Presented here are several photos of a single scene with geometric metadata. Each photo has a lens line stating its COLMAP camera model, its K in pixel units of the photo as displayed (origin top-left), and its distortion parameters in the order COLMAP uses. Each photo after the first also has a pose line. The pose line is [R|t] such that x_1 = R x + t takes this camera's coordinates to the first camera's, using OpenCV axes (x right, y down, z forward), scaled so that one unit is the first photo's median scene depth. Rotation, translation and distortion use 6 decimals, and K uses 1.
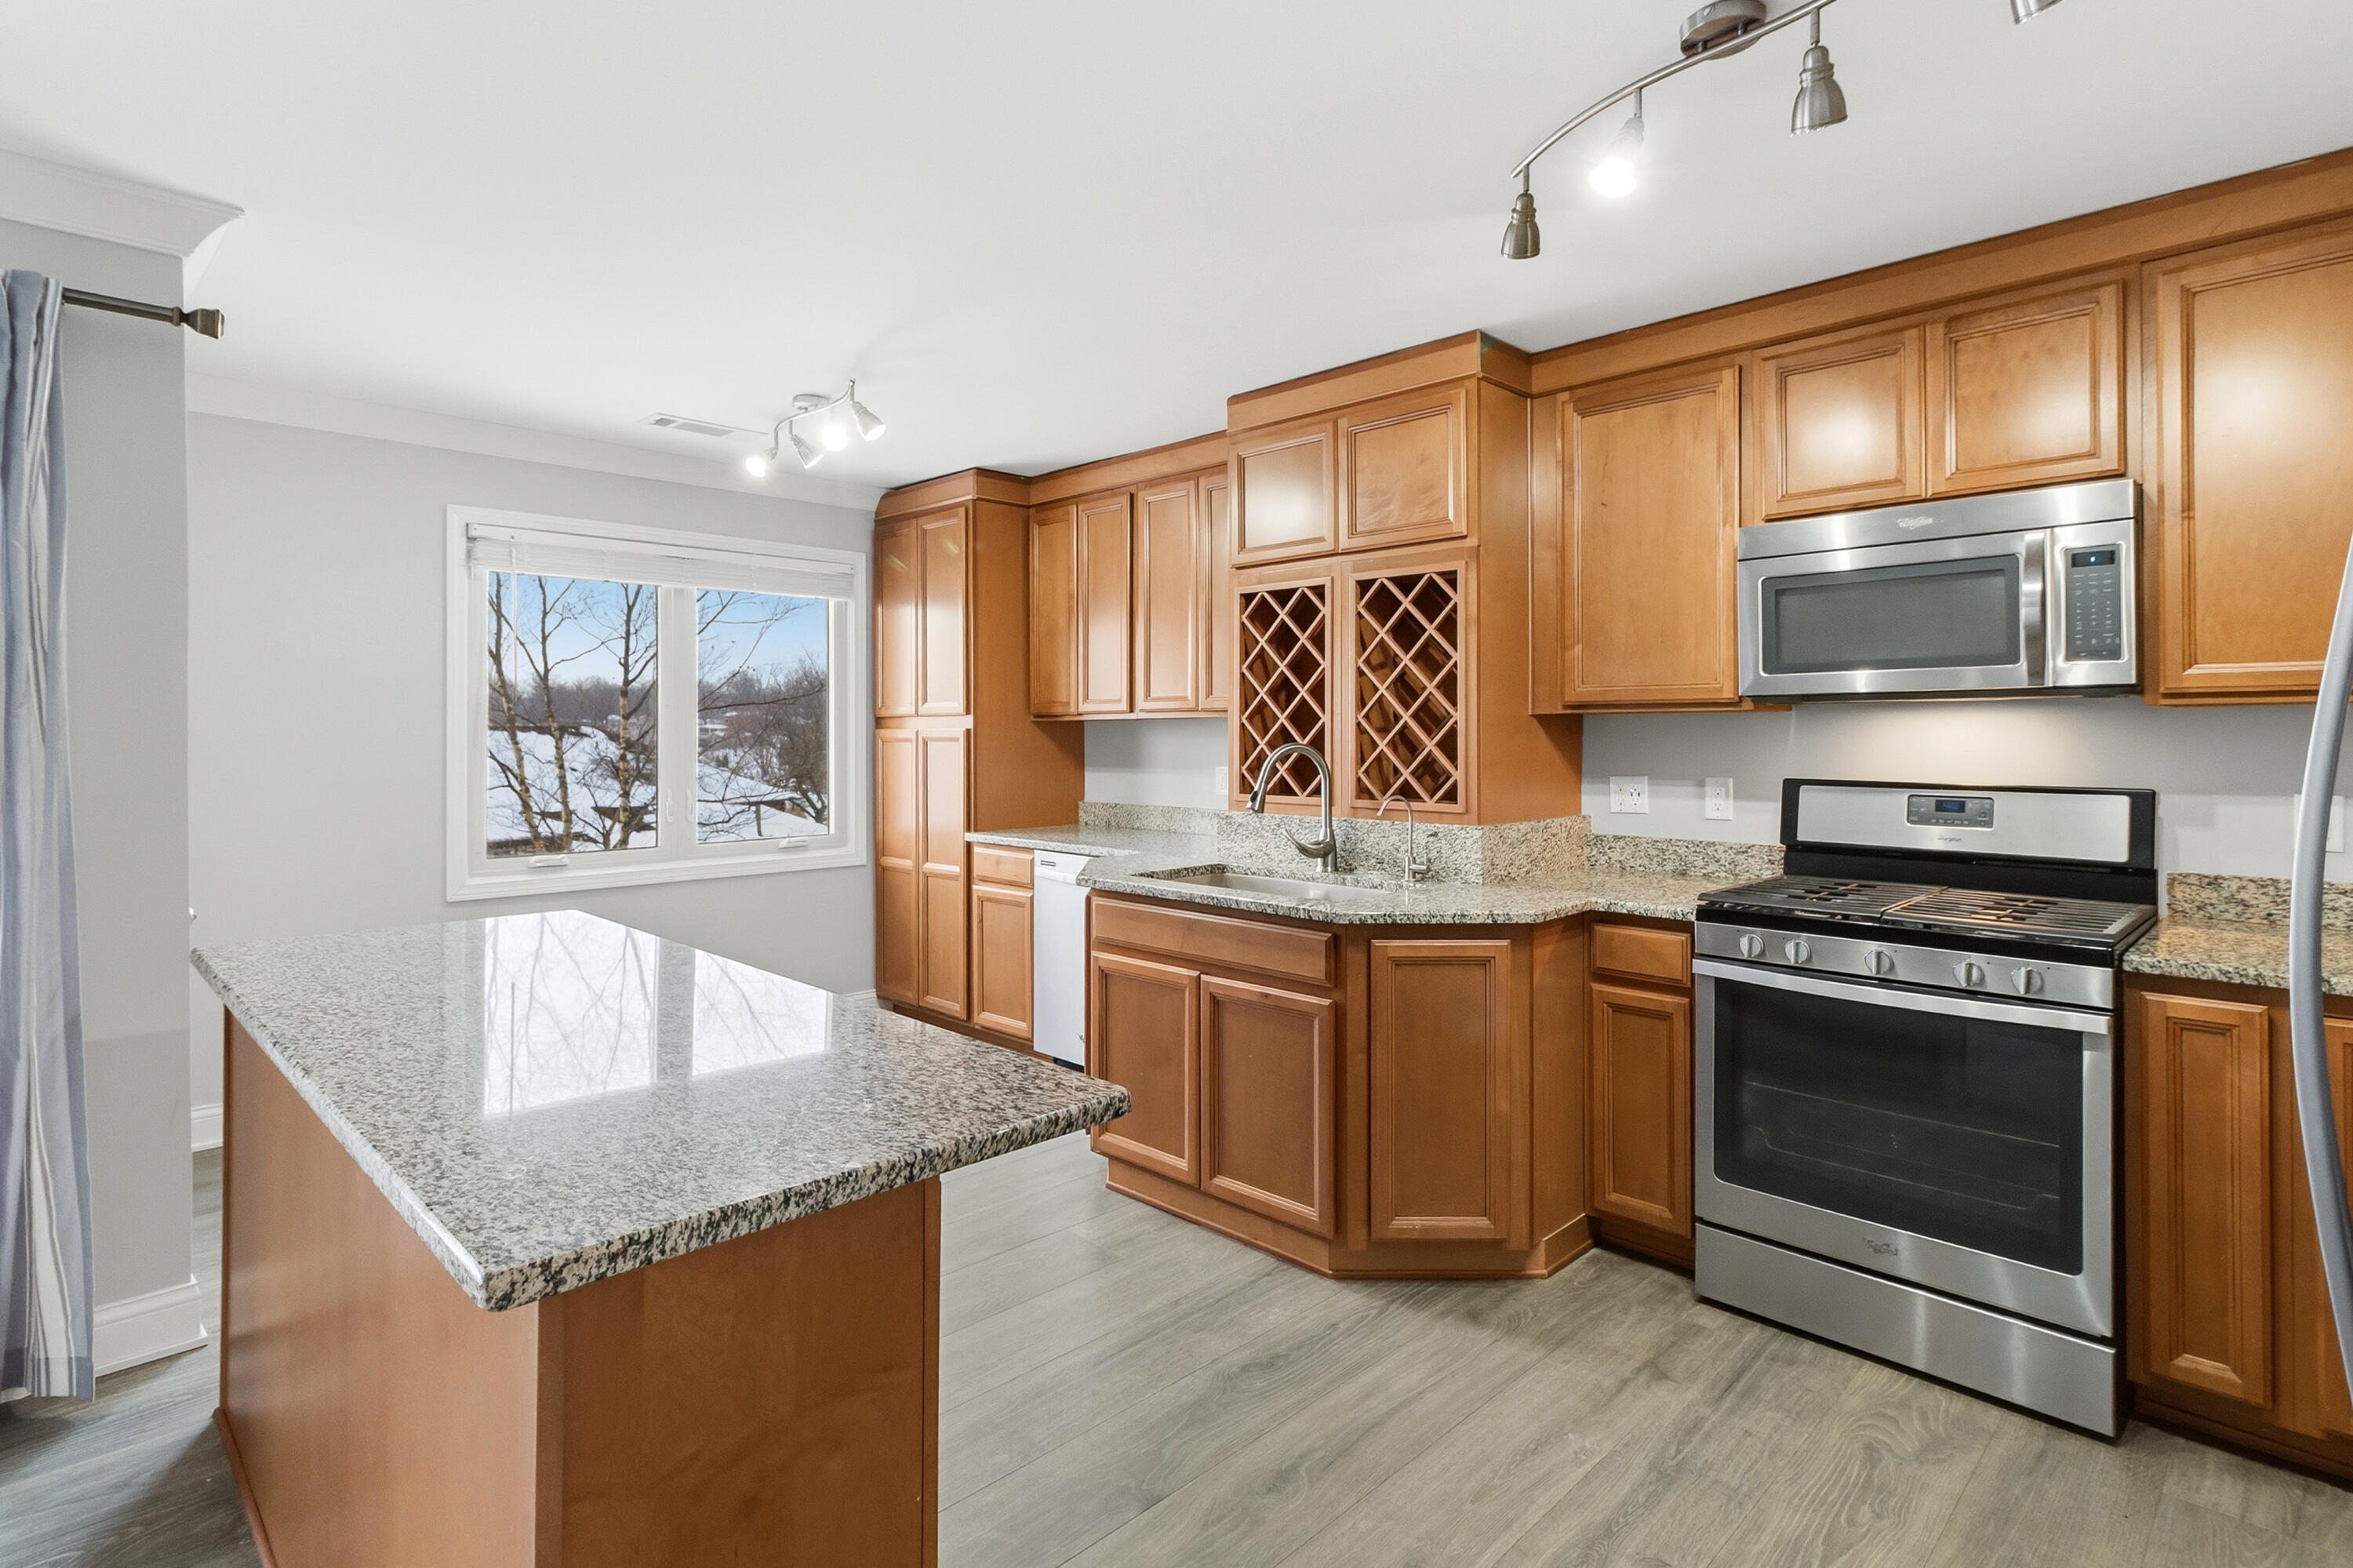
lens RADIAL K [[1169.7, 0, 1173.1], [0, 1169.7, 735.0], [0, 0, 1]] dist [0.005618, 0.000333]
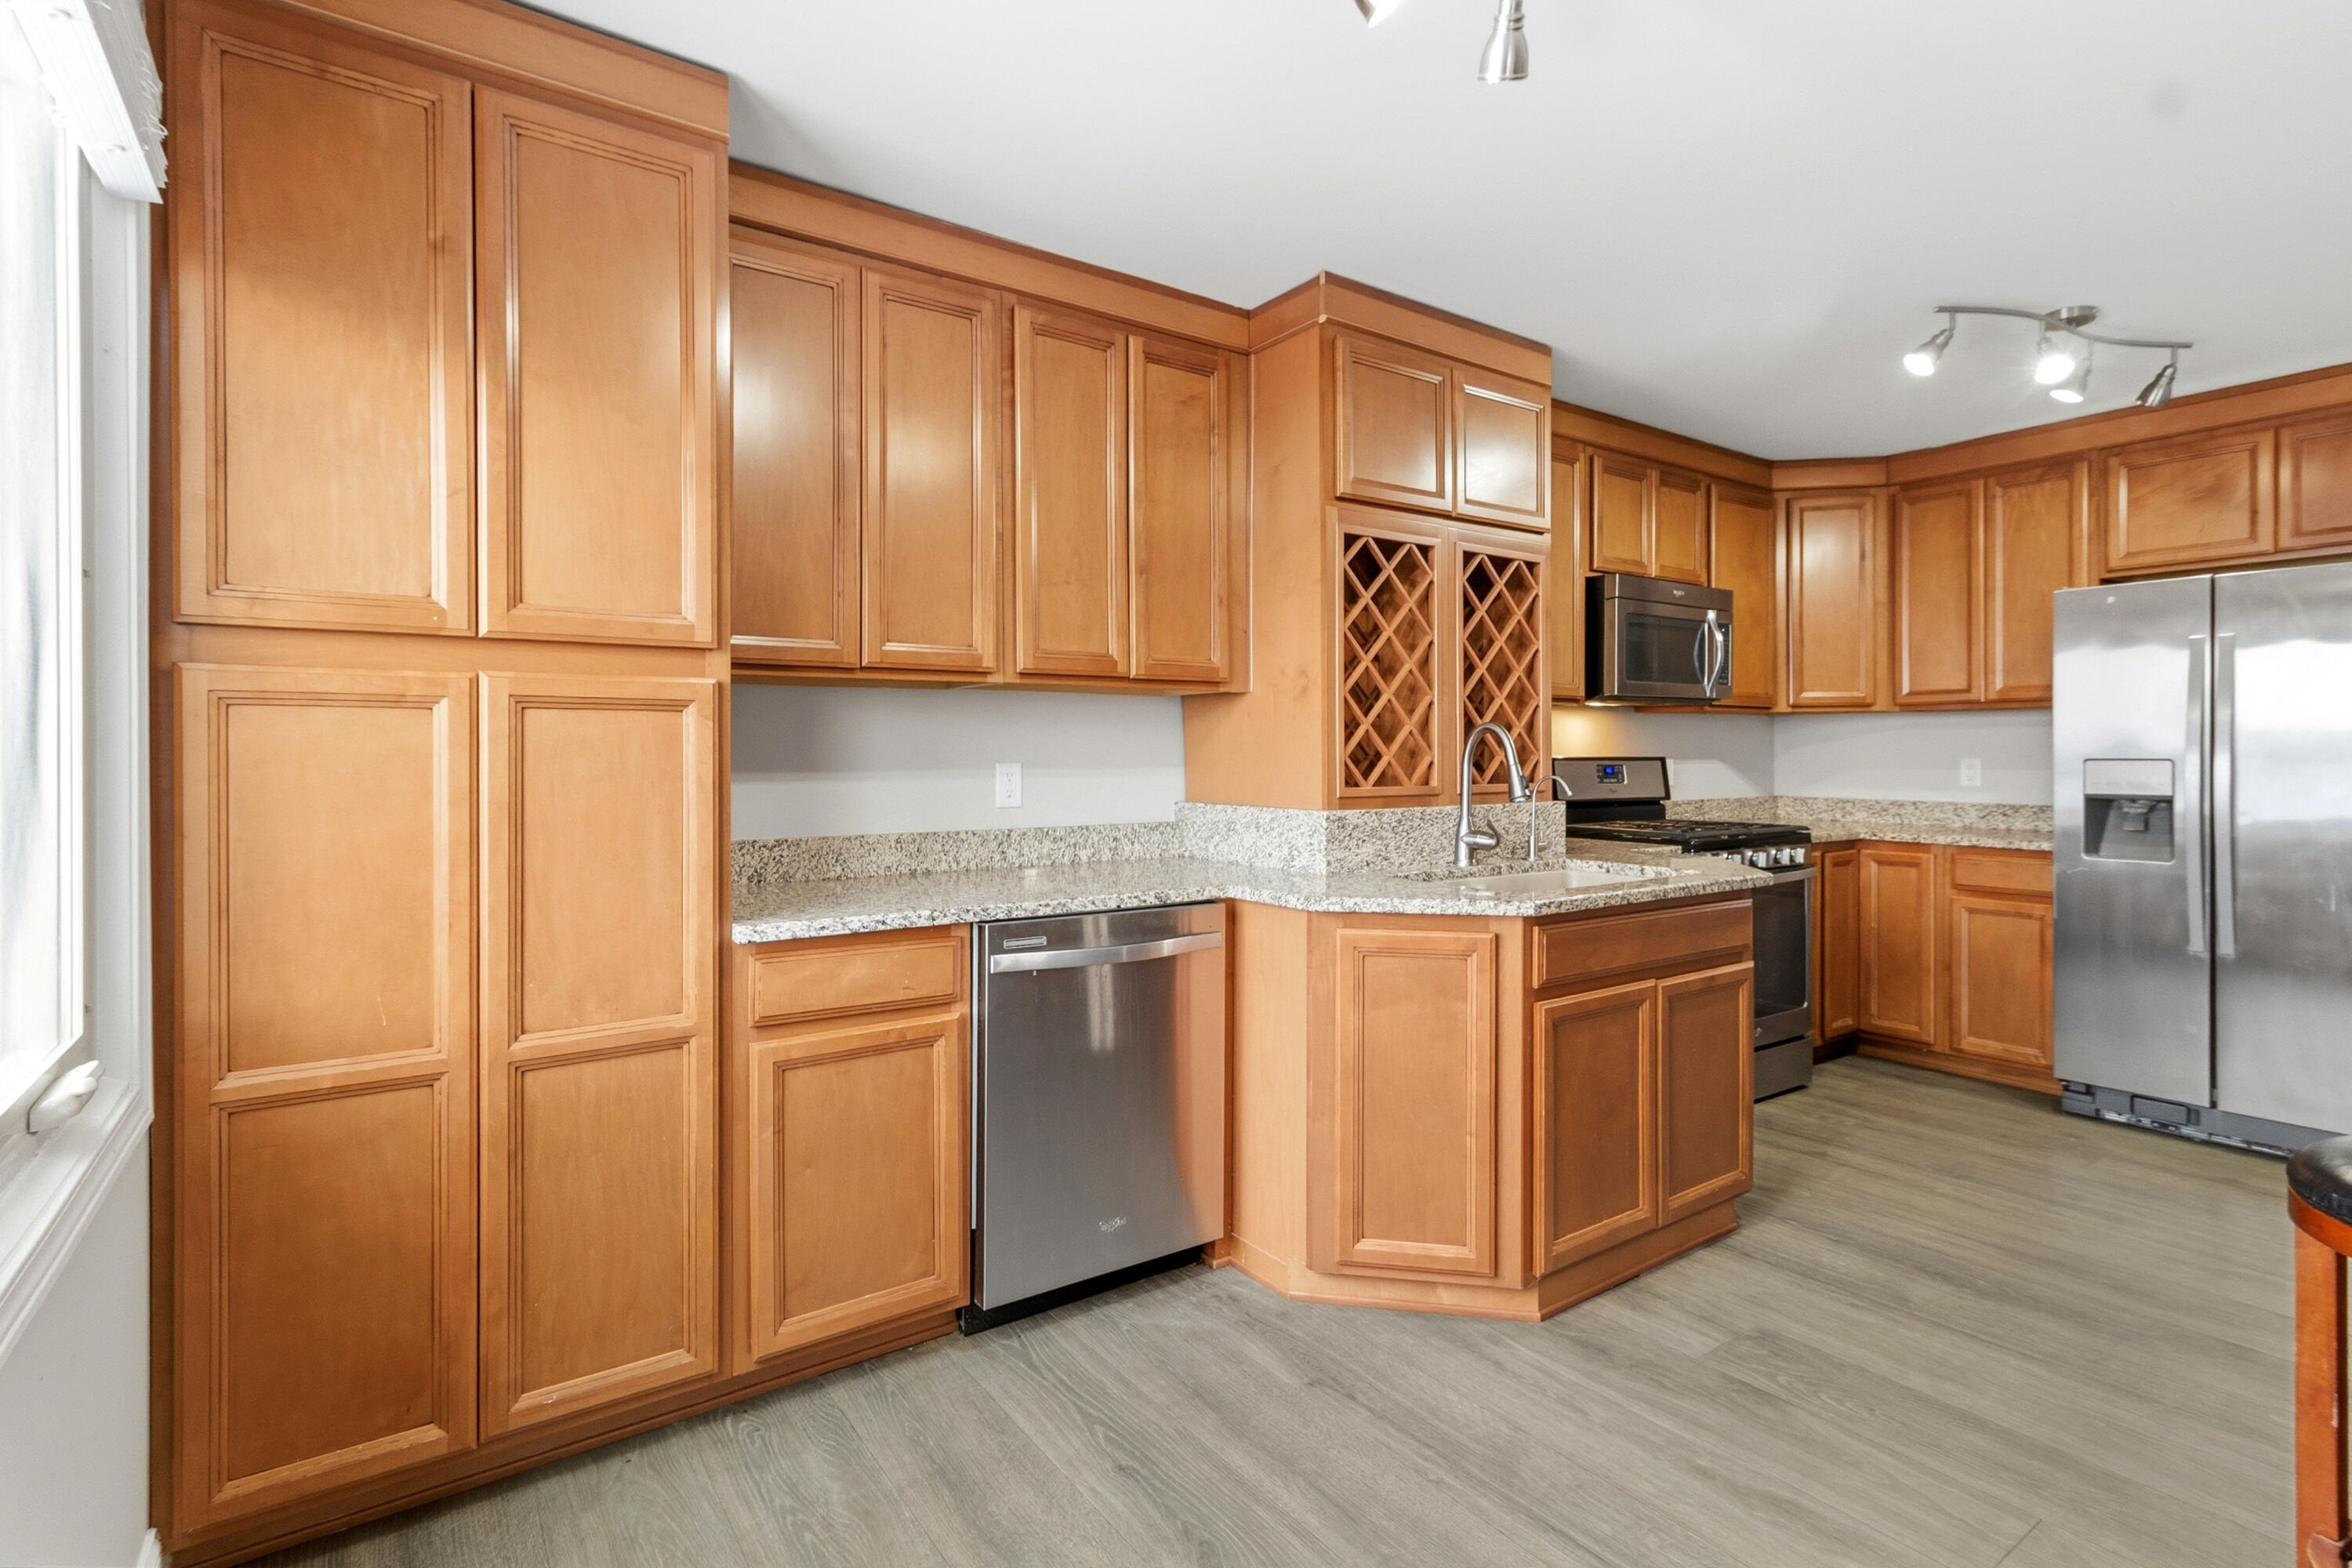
lens RADIAL K [[1116.8, 0, 1174.2], [0, 1116.8, 746.2], [0, 0, 1]] dist [0.004373, 0.000765]
pose [[0.172778, 0.007451, 0.984933, -0.810014], [0.003638, 0.999960, -0.008203, 0.033493], [-0.984954, 0.005000, 0.172744, 1.137873]]
